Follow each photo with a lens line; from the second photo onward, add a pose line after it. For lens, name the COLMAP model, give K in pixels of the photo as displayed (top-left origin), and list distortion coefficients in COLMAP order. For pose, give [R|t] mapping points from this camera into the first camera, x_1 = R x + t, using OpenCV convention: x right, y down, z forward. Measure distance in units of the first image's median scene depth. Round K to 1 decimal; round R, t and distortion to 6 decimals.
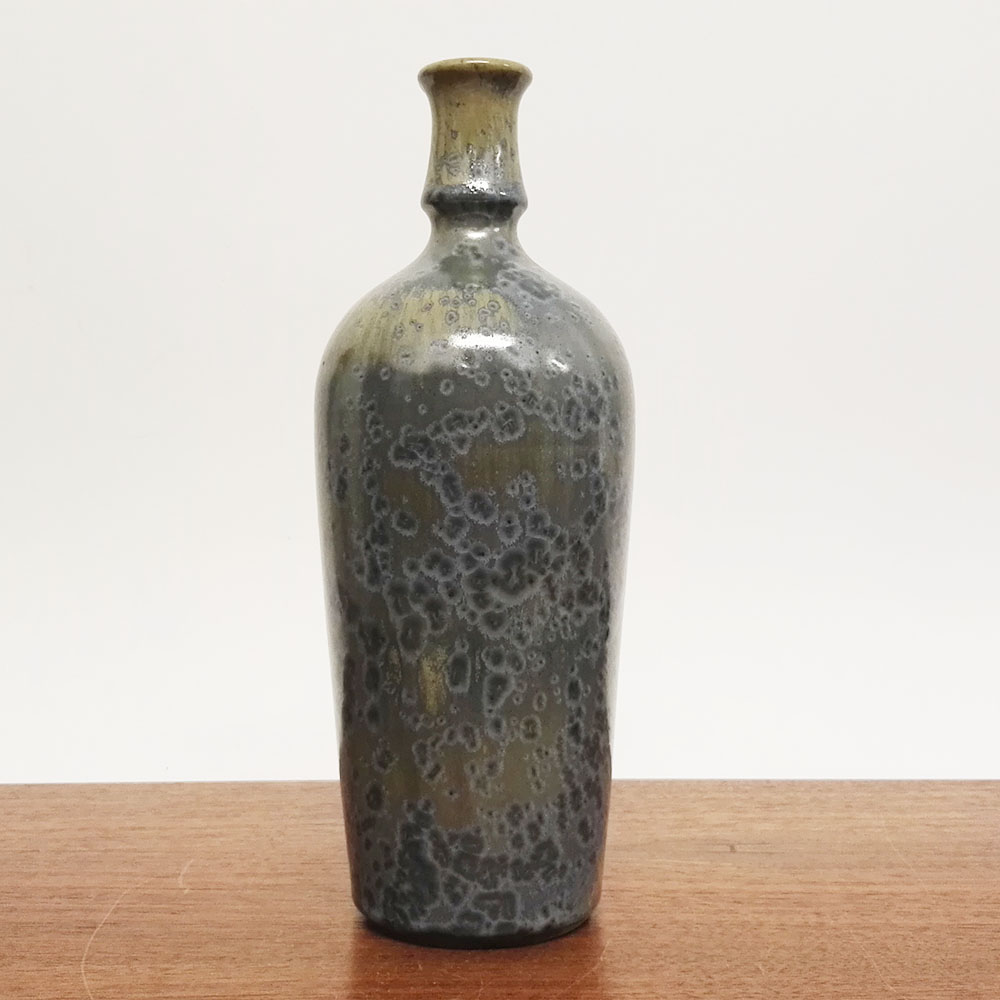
lens RADIAL K [[1482.8, 0, 490.2], [0, 1482.8, 501.8], [0, 0, 1]] dist [0.044452, -0.117317]
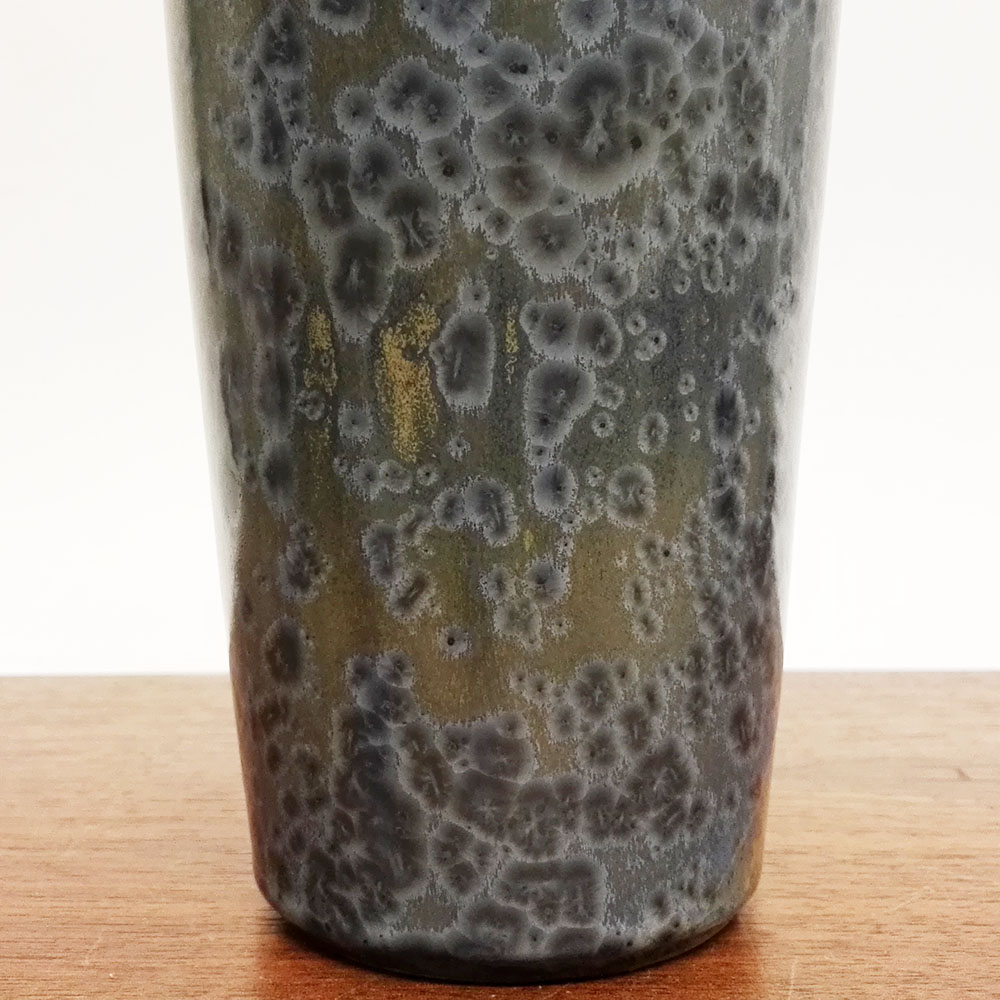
lens RADIAL K [[1464.9, 0, 500.0], [0, 1464.9, 500.0], [0, 0, 1]] dist [0.072374, -0.288486]
pose [[0.999974, -0.001482, -0.007029, -0.008594], [0.001734, 0.999354, 0.035906, 0.137600], [0.006971, -0.035917, 0.999330, 0.561809]]
